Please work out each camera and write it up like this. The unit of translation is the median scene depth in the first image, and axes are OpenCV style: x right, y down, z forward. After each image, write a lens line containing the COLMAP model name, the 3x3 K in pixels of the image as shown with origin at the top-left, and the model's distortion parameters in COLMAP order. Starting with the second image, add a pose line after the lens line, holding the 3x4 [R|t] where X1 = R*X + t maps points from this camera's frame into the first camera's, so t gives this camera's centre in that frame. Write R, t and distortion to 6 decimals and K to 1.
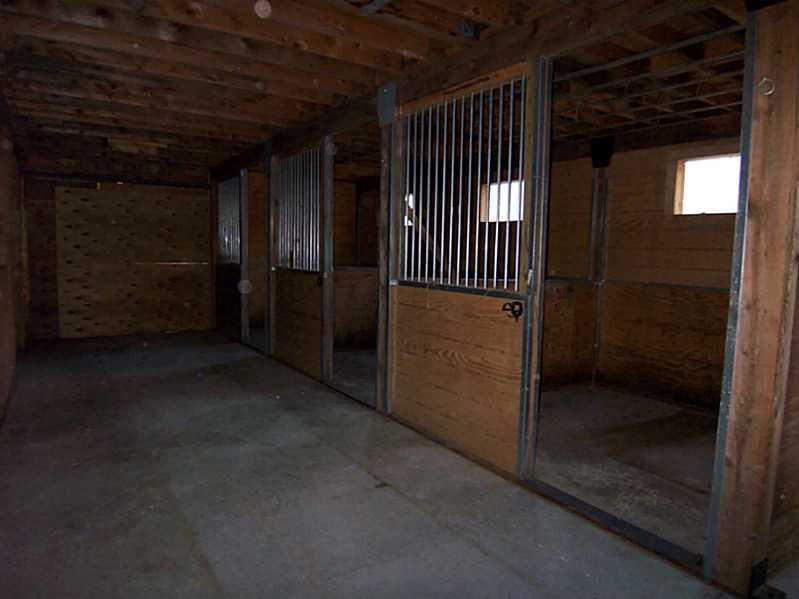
lens RADIAL K [[534.6, 0, 399.5], [0, 534.6, 299.5], [0, 0, 1]] dist [-0.002400, -0.052735]
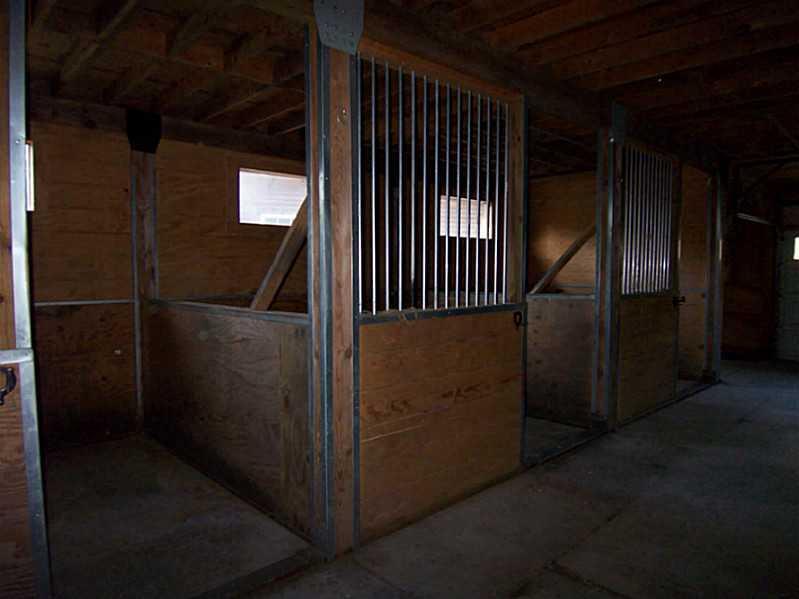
lens RADIAL K [[534.6, 0, 399.5], [0, 534.6, 299.5], [0, 0, 1]] dist [-0.002400, -0.052735]
pose [[-0.192273, -0.095025, 0.976730, -0.742756], [0.081803, 0.990285, 0.112447, -0.149568], [-0.977926, 0.101520, -0.182631, 1.274758]]
